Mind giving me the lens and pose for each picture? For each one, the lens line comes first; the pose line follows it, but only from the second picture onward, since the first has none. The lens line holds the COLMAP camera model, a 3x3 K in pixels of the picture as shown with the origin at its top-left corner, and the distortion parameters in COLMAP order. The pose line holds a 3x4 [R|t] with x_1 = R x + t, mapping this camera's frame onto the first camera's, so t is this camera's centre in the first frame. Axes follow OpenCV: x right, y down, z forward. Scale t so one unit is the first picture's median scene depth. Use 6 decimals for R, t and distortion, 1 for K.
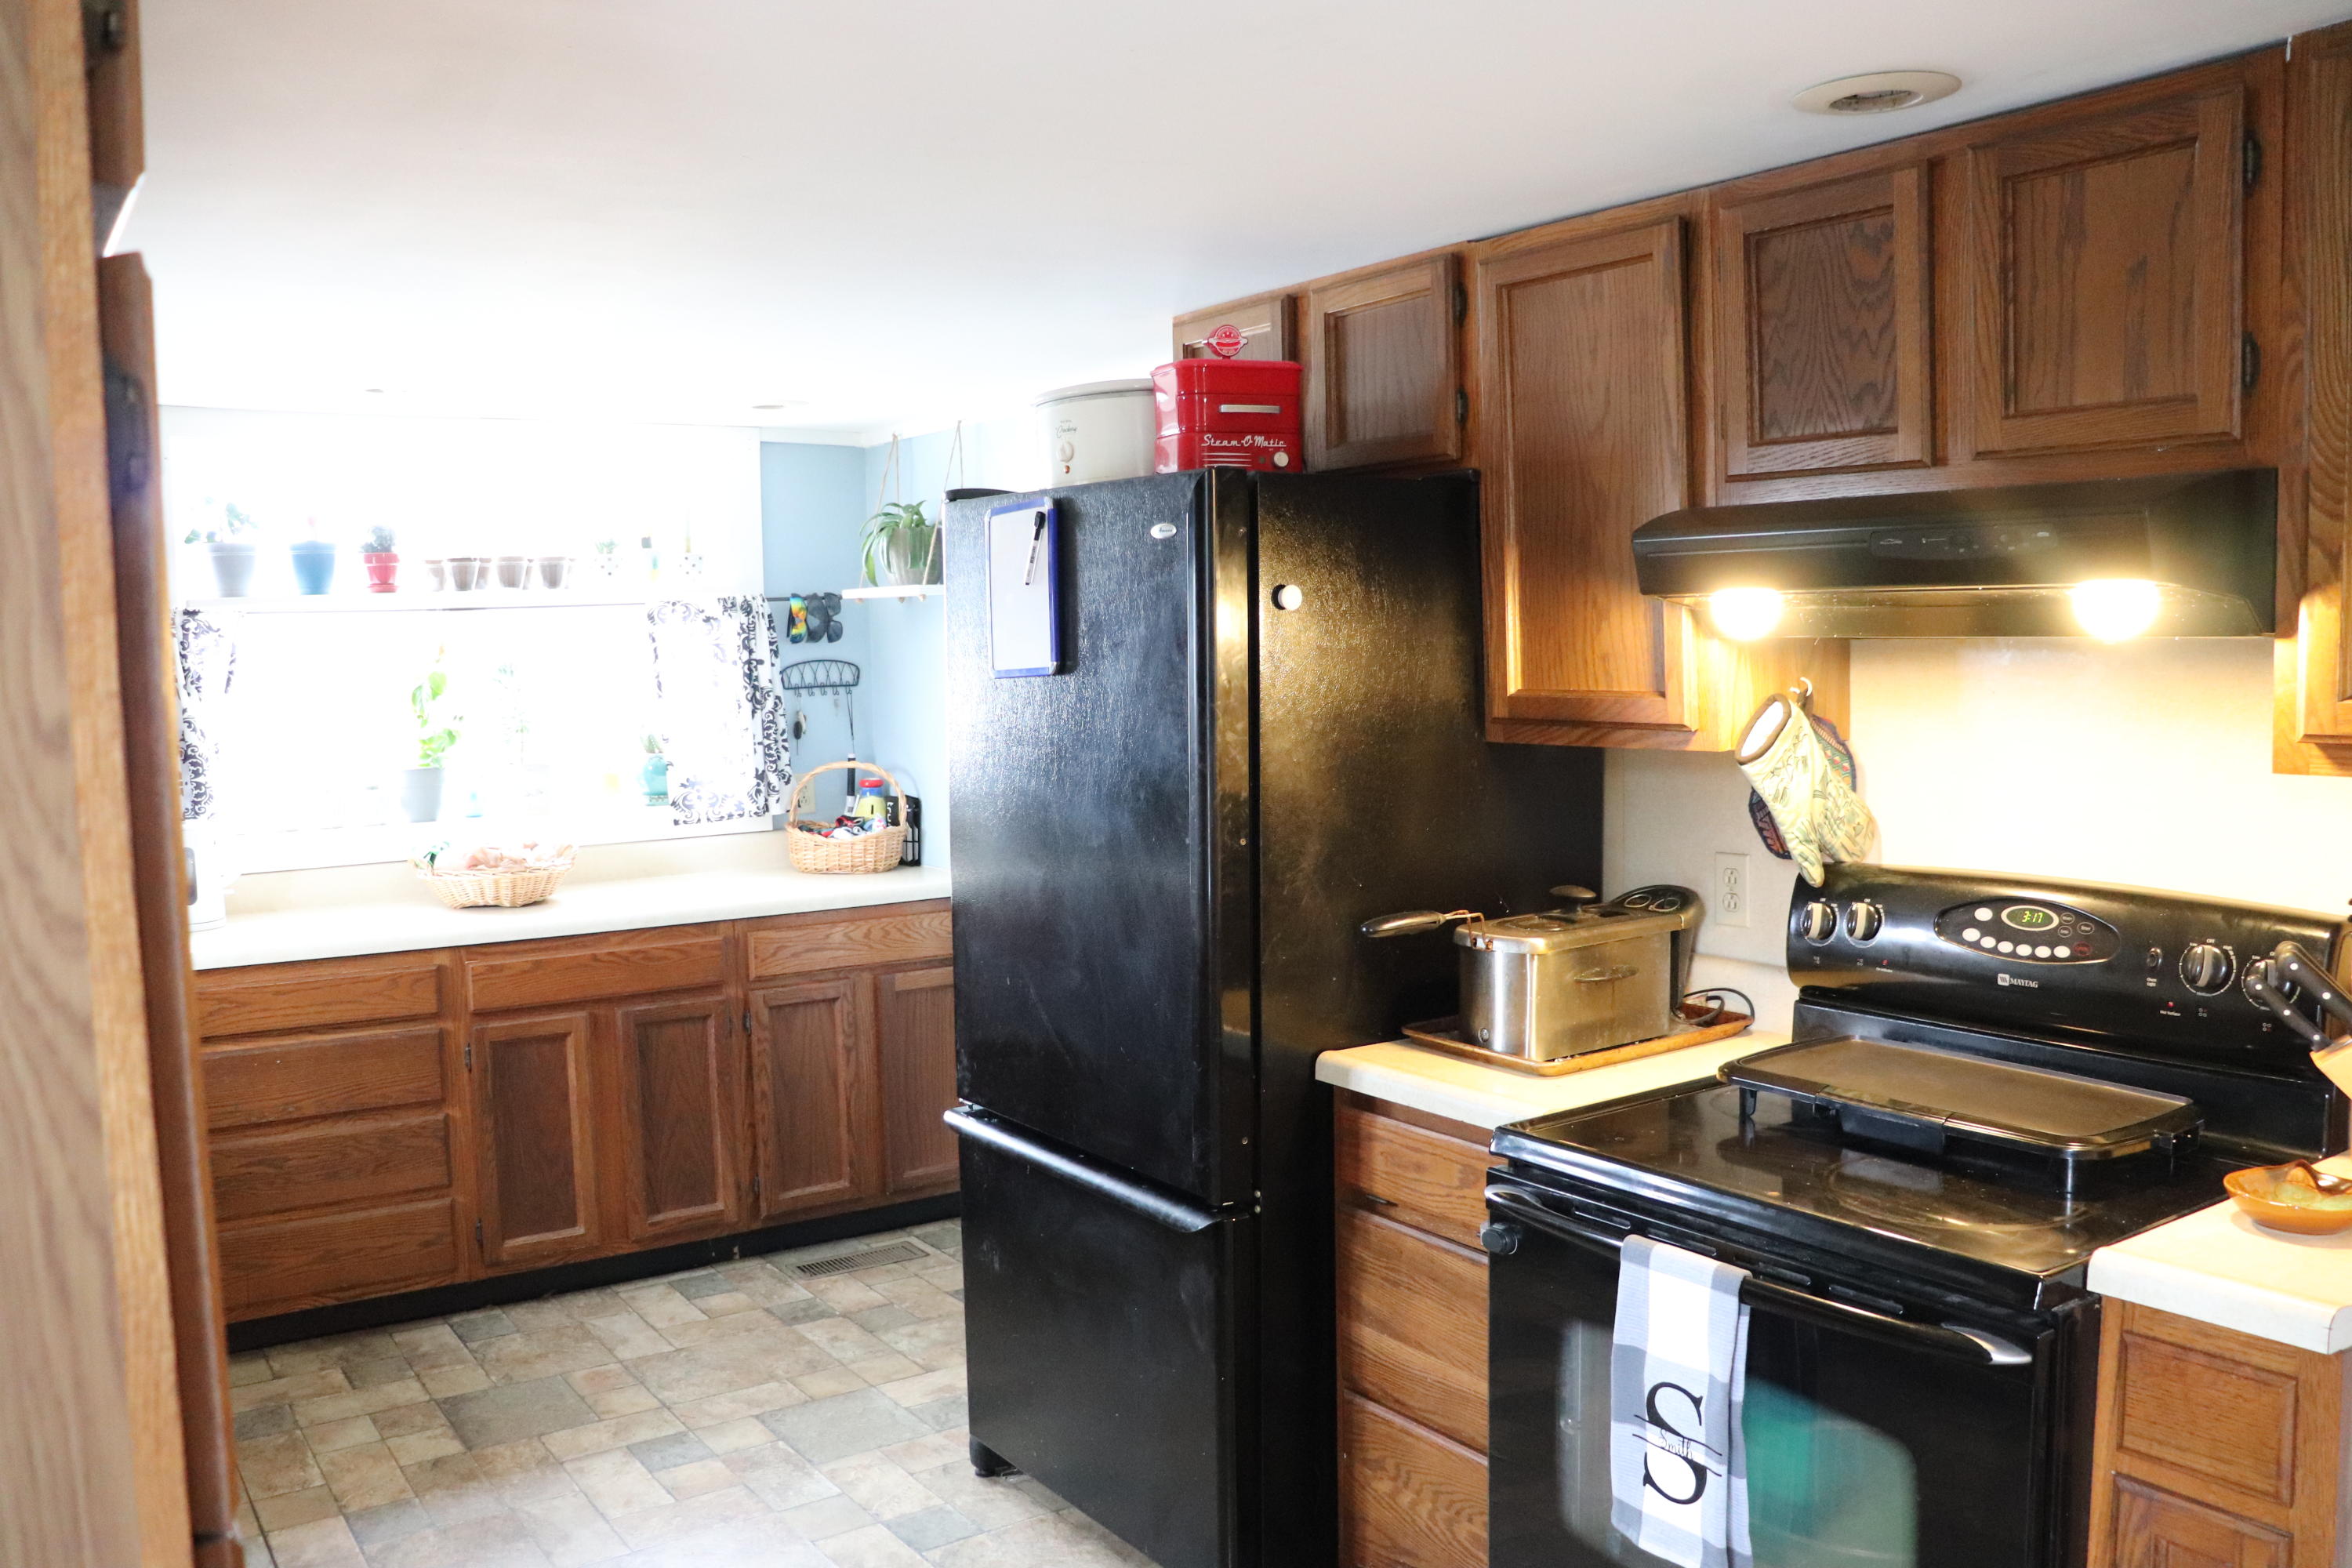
lens RADIAL K [[1949.6, 0, 1181.4], [0, 1949.6, 799.7], [0, 0, 1]] dist [-0.171210, 0.150689]
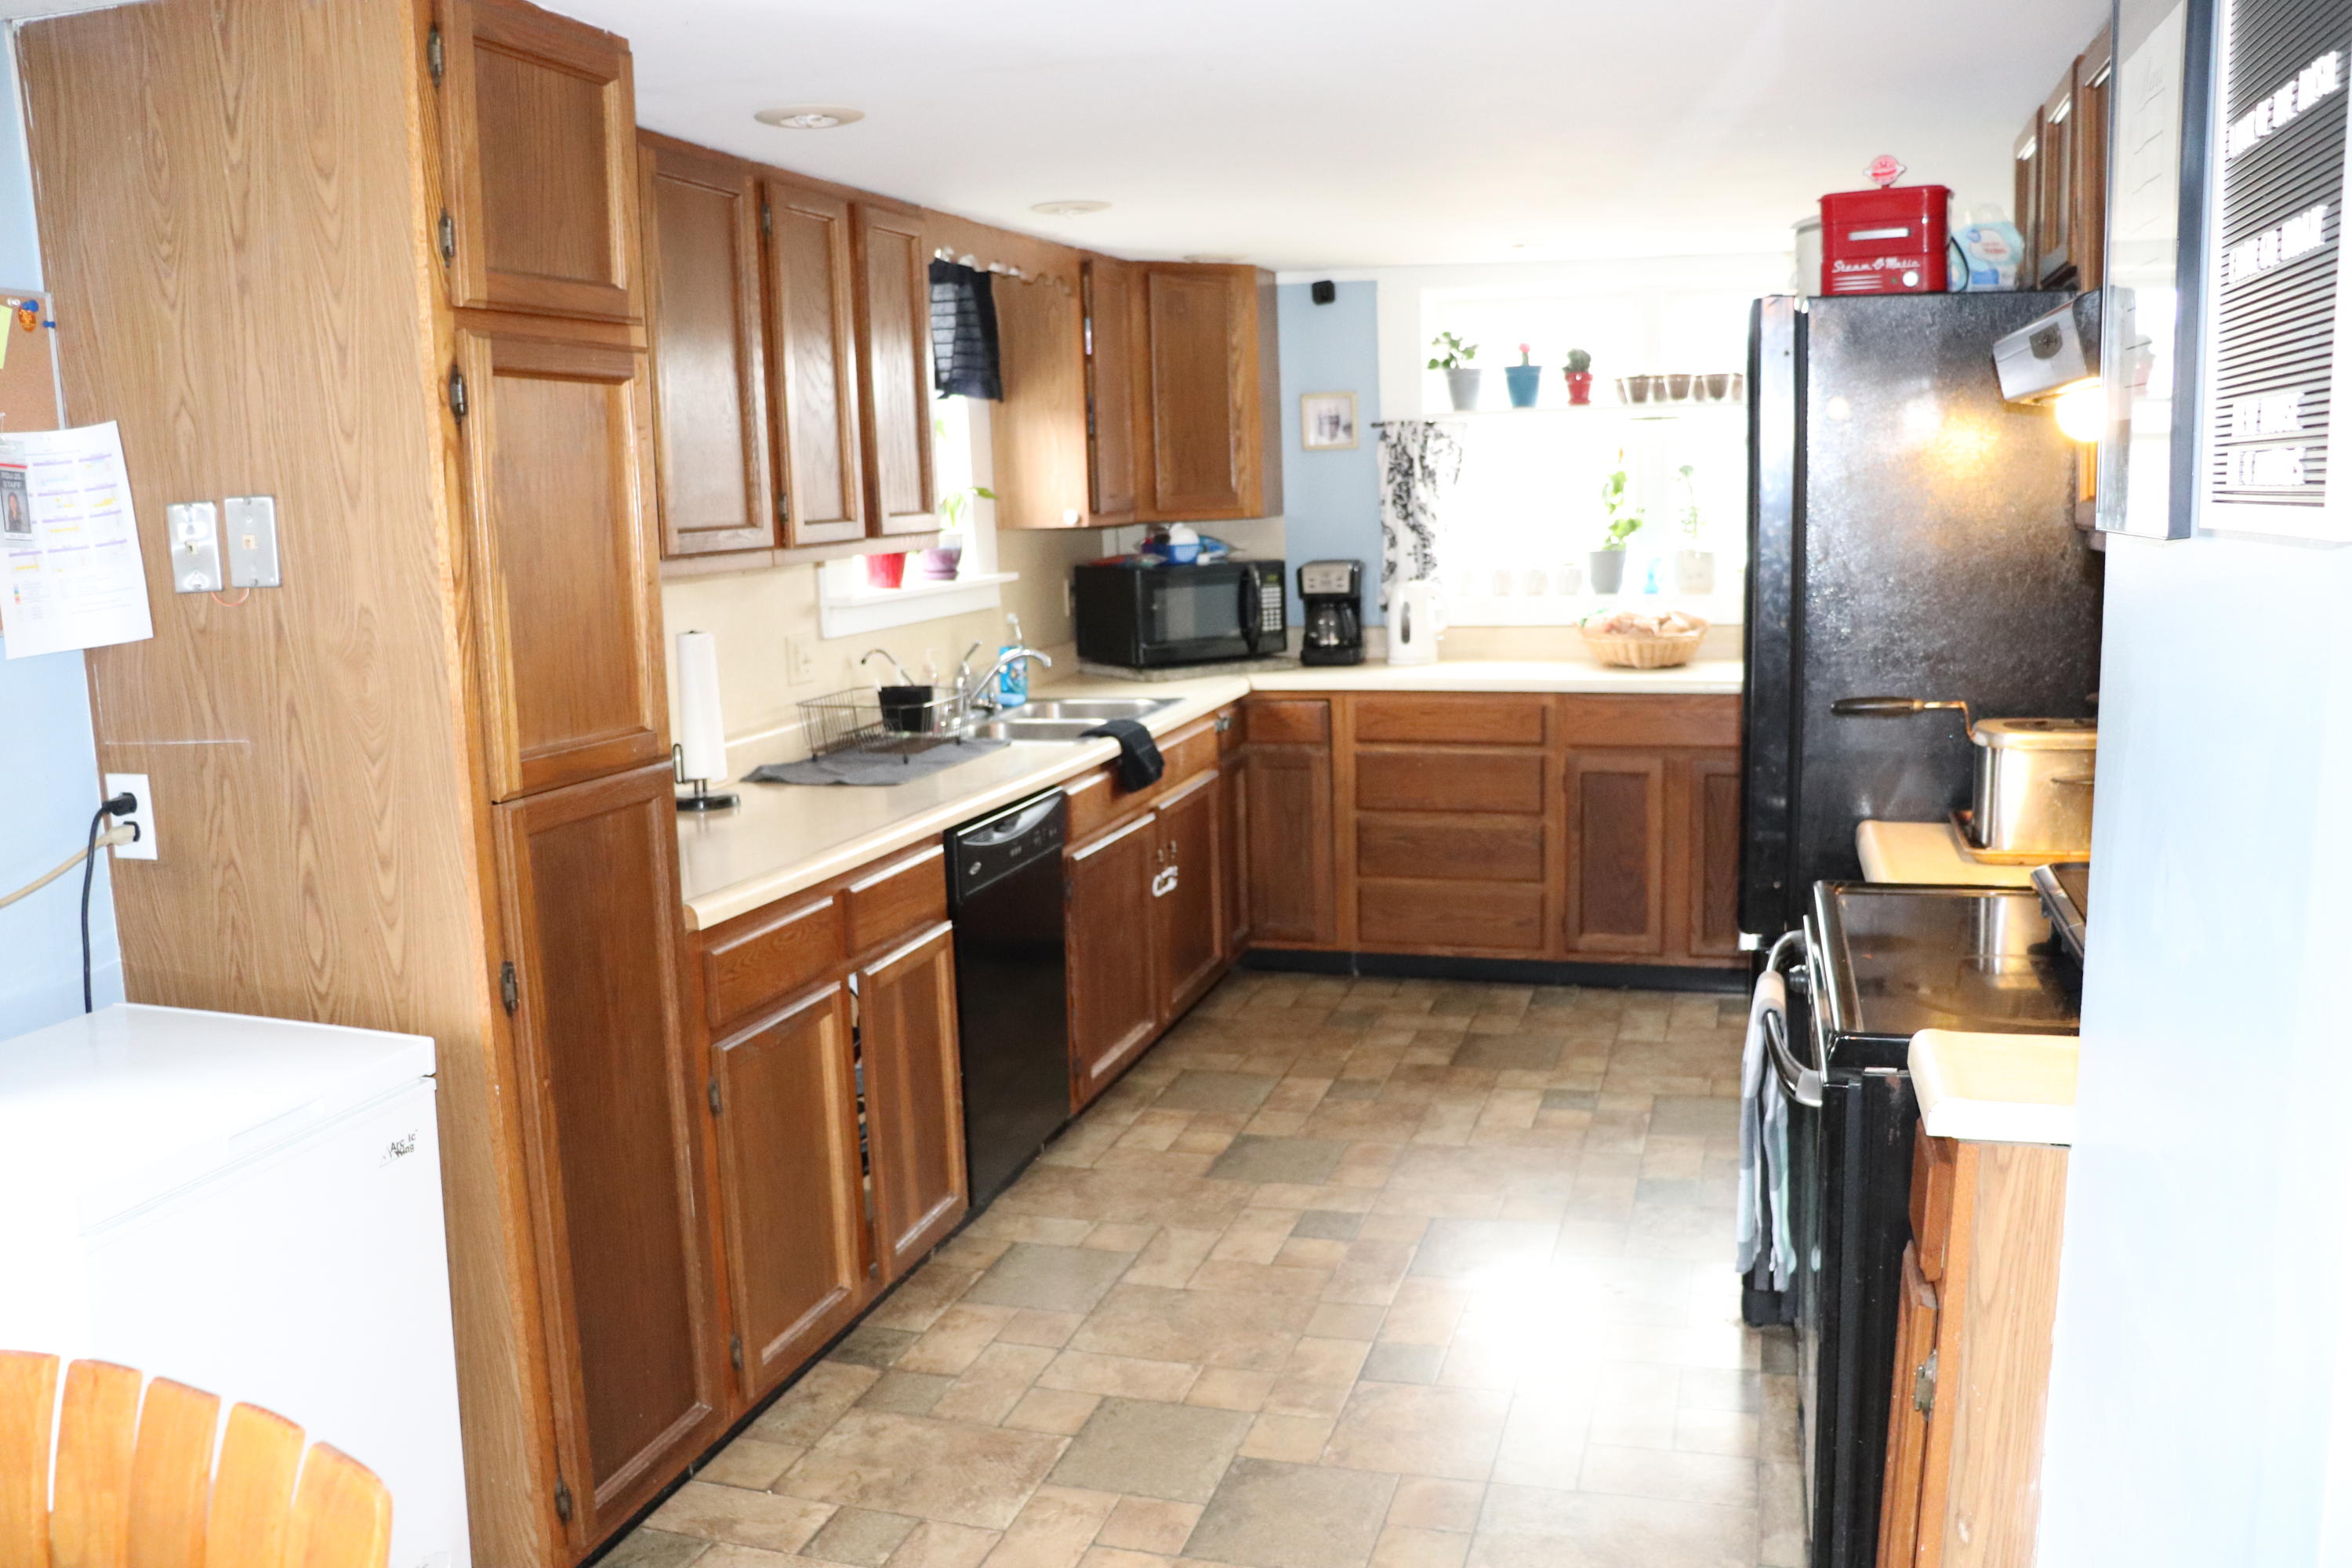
lens RADIAL K [[1949.6, 0, 1177.1], [0, 1949.6, 796.1], [0, 0, 1]] dist [-0.171210, 0.150689]
pose [[0.627169, 0.126028, -0.768620, 0.453984], [-0.047066, 0.991151, 0.124112, -0.000787], [0.777460, -0.041664, 0.627551, 0.006799]]
